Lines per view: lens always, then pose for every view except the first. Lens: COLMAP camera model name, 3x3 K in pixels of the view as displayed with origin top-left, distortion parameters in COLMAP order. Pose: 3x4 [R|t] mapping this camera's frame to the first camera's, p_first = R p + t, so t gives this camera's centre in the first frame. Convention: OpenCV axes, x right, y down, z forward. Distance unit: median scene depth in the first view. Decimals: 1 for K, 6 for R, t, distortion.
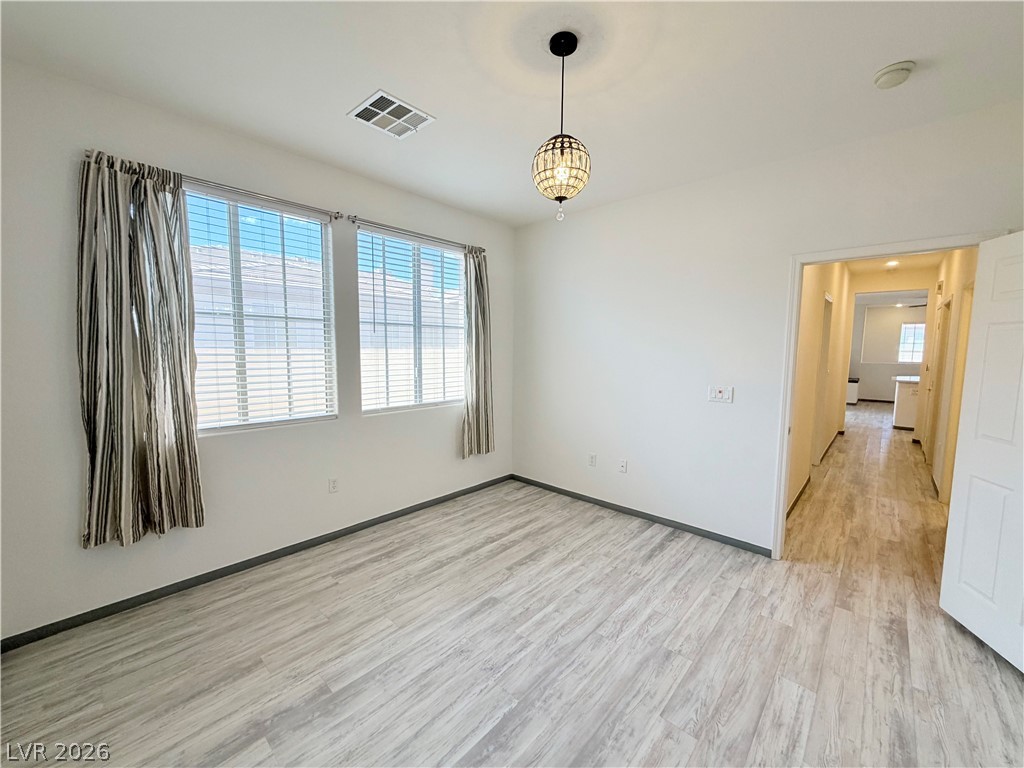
lens RADIAL K [[408.0, 0, 508.2], [0, 408.0, 385.0], [0, 0, 1]] dist [0.000496, 0.000204]
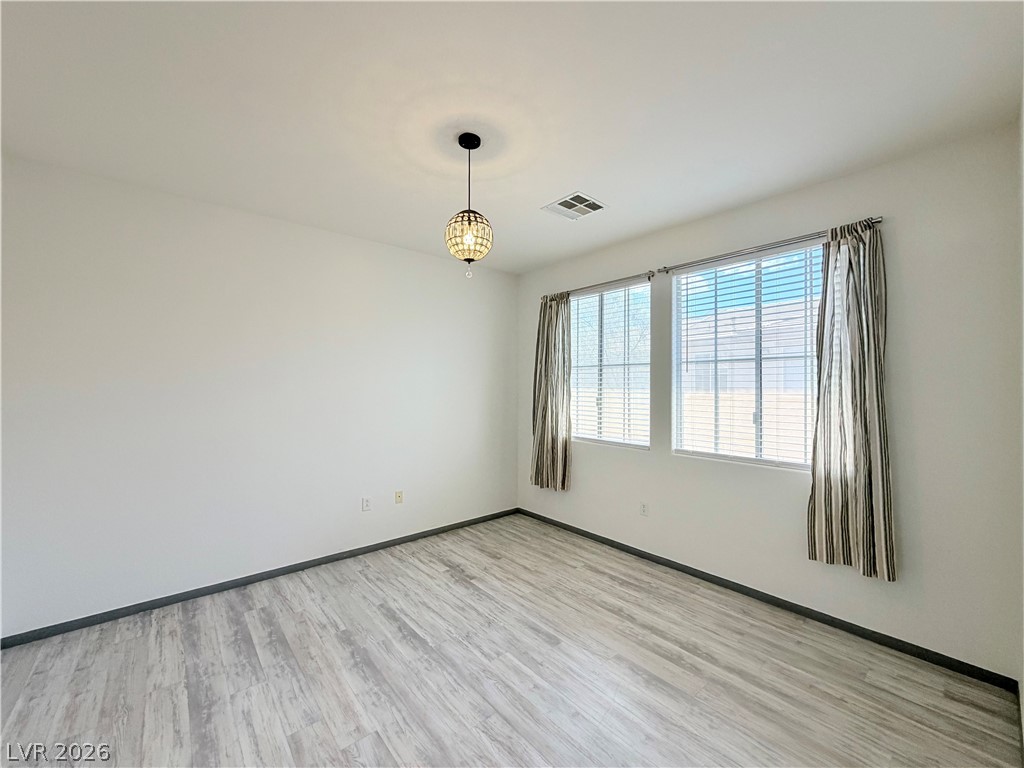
lens RADIAL K [[408.0, 0, 512.0], [0, 408.0, 388.6], [0, 0, 1]] dist [0.000496, 0.000204]
pose [[-0.118827, -0.005862, -0.992898, 0.861937], [-0.096727, 0.995295, 0.005700, -0.065712], [0.988192, 0.096717, -0.118835, 0.865373]]
